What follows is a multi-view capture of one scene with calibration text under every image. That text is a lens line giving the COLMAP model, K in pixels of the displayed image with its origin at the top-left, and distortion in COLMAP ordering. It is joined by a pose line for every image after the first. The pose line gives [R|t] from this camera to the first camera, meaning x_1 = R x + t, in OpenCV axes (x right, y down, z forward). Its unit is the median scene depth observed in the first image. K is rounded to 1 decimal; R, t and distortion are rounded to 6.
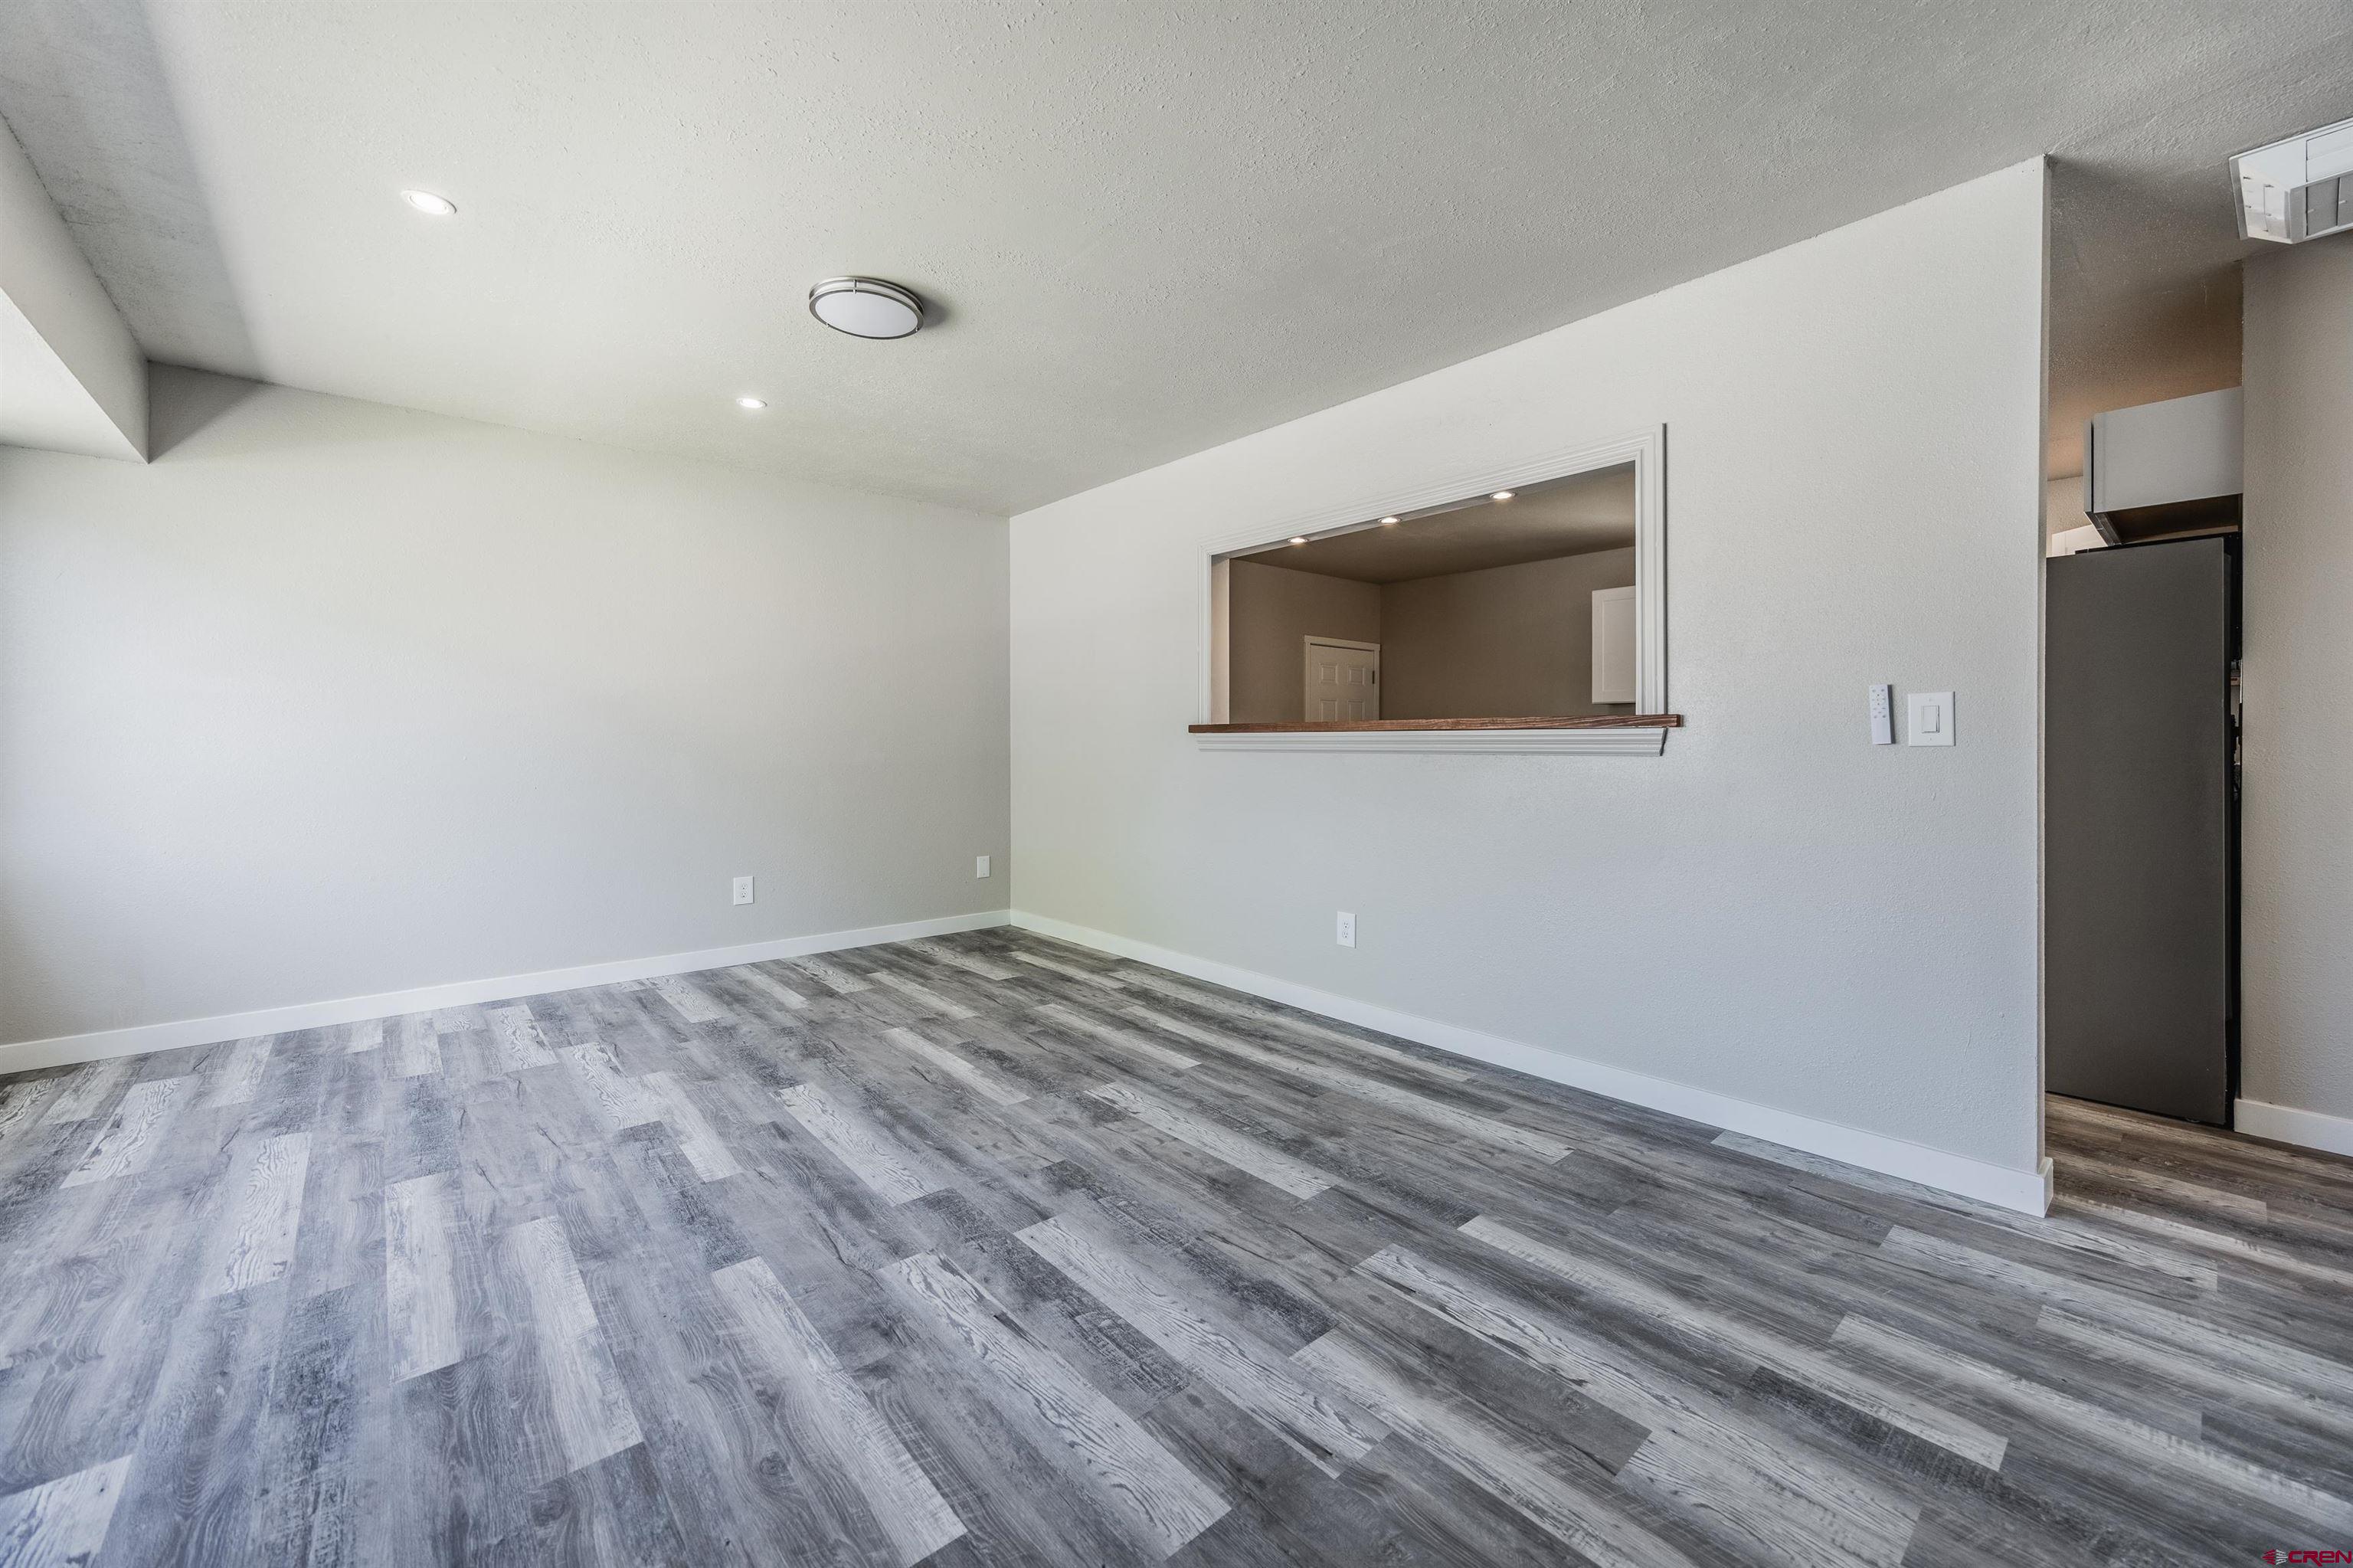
lens RADIAL K [[922.0, 0, 1176.8], [0, 922.0, 750.5], [0, 0, 1]] dist [-0.002499, -0.000384]
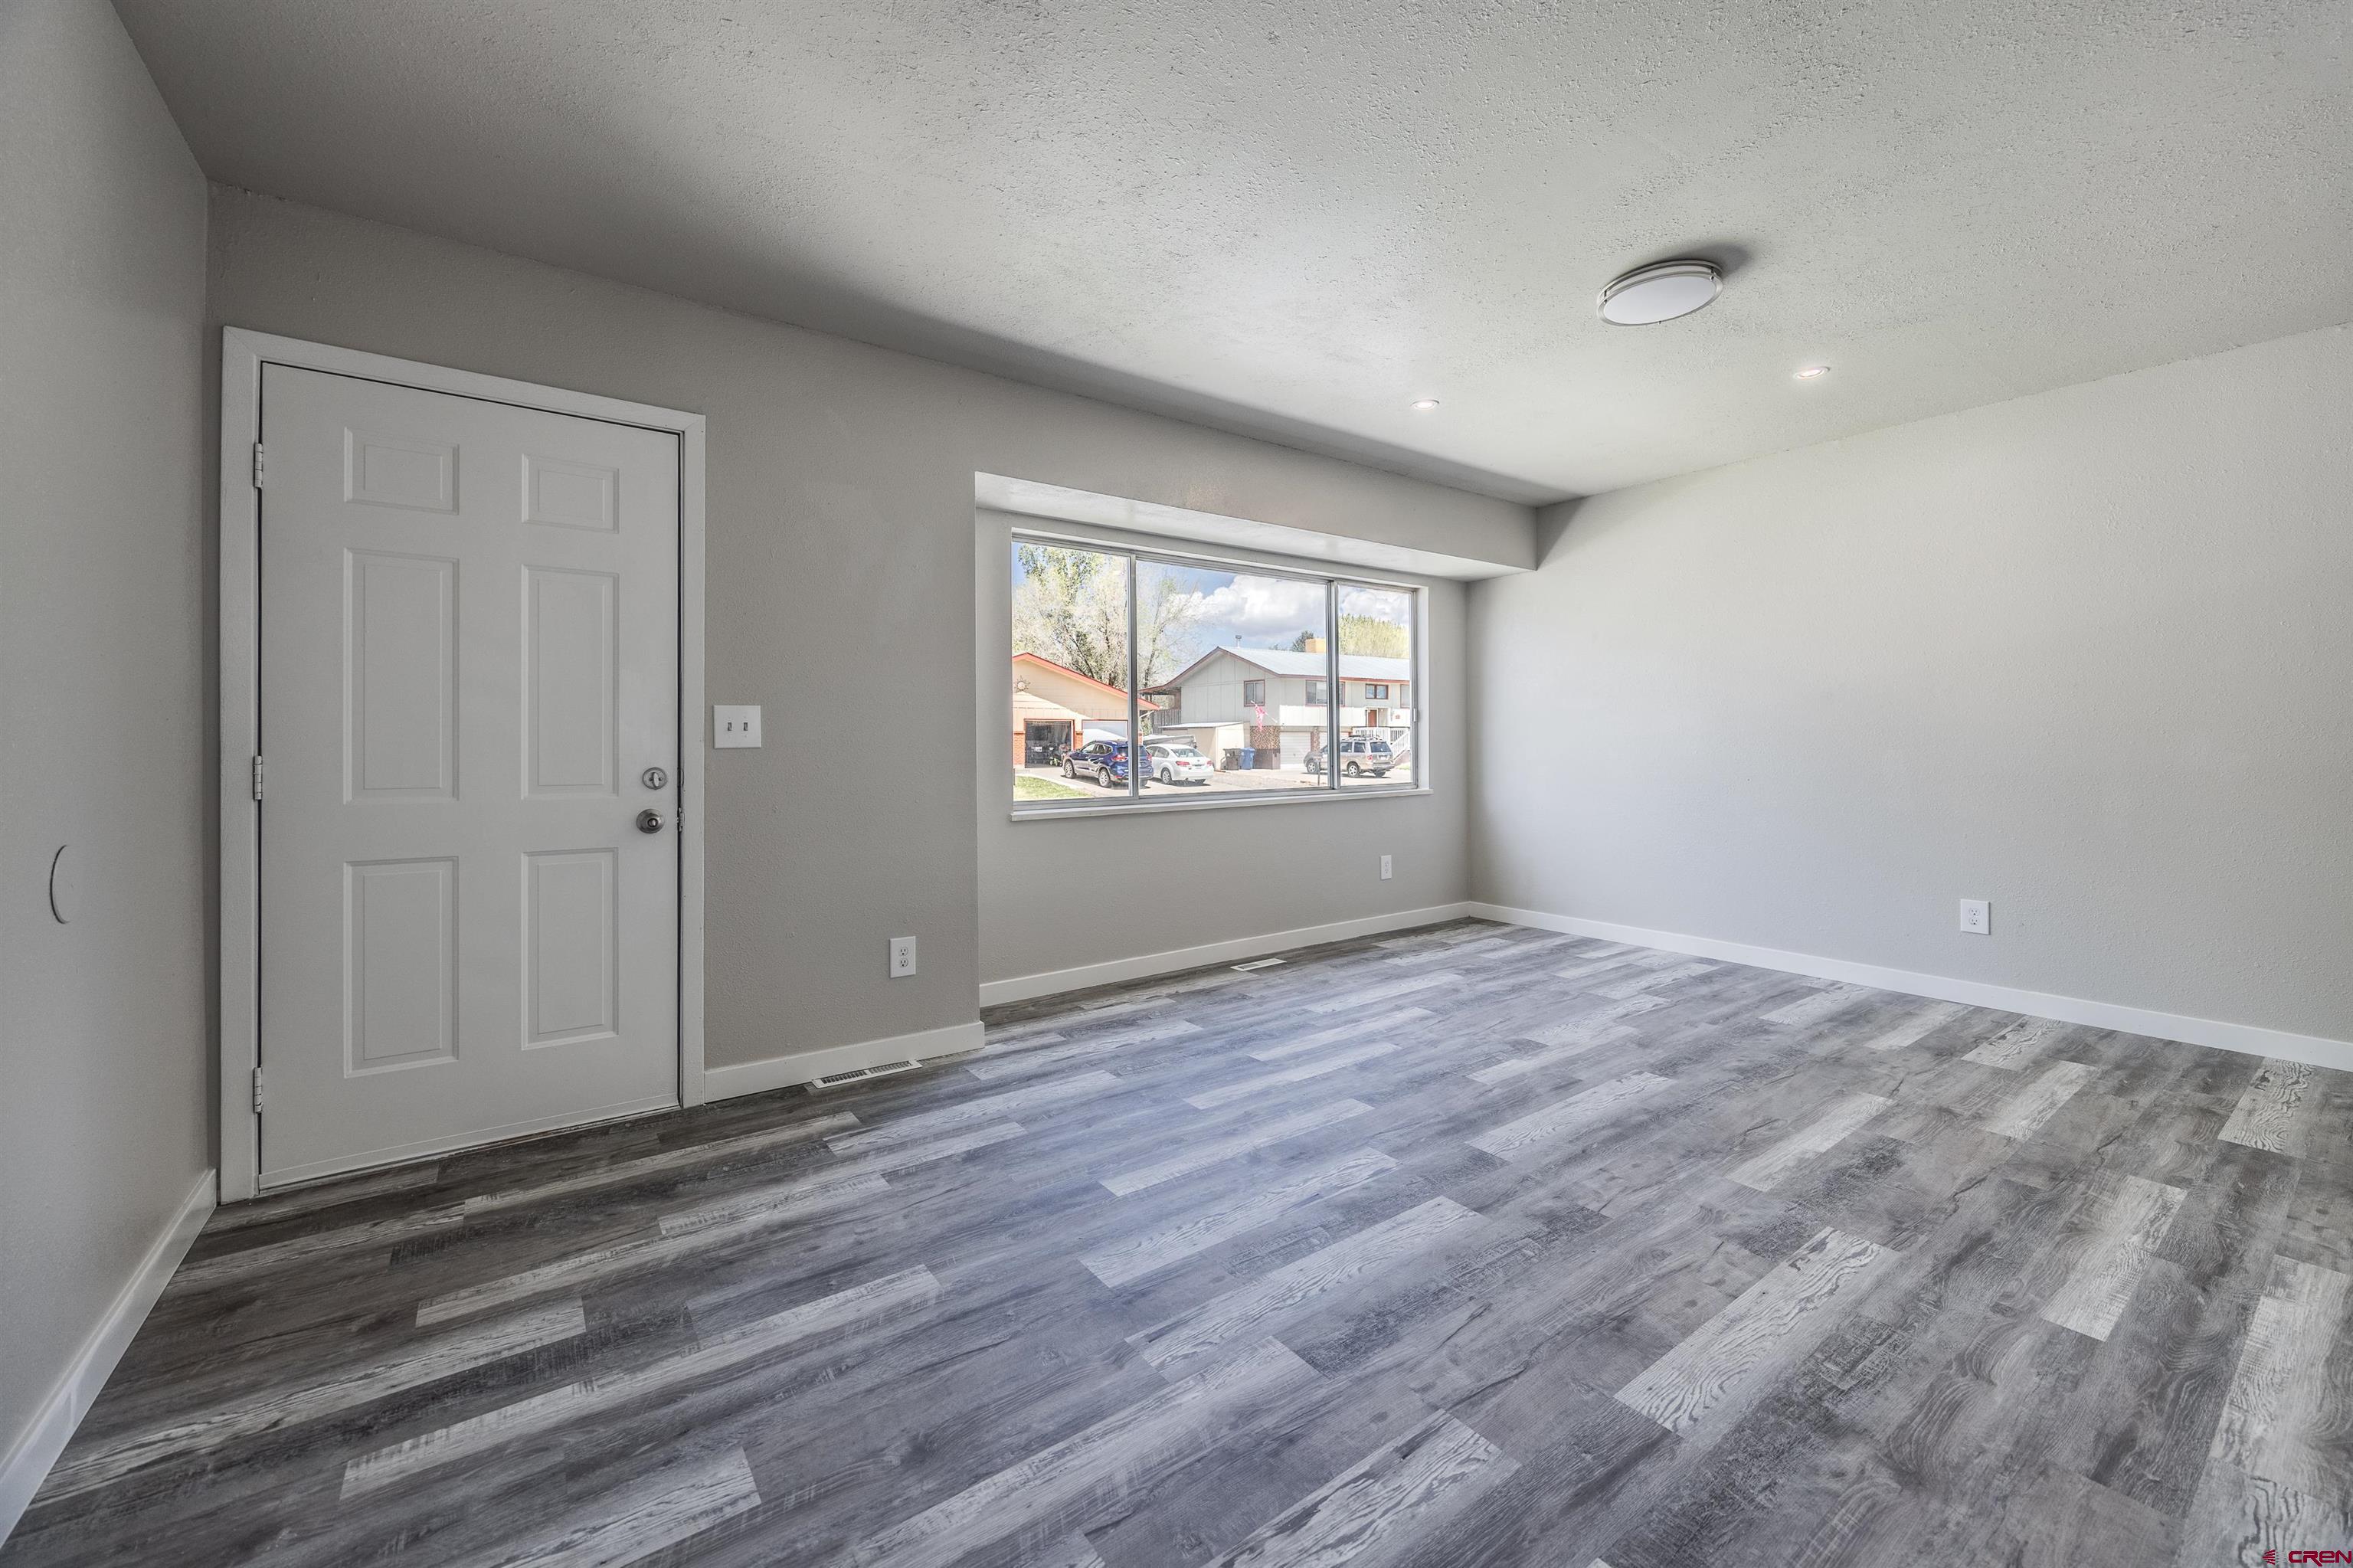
lens RADIAL K [[922.0, 0, 1176.8], [0, 922.0, 750.5], [0, 0, 1]] dist [-0.002499, -0.000384]
pose [[-0.094449, 0.010446, -0.995475, 0.822846], [-0.001255, 0.999943, 0.010612, -0.012119], [0.995529, 0.002252, -0.094430, 0.697439]]
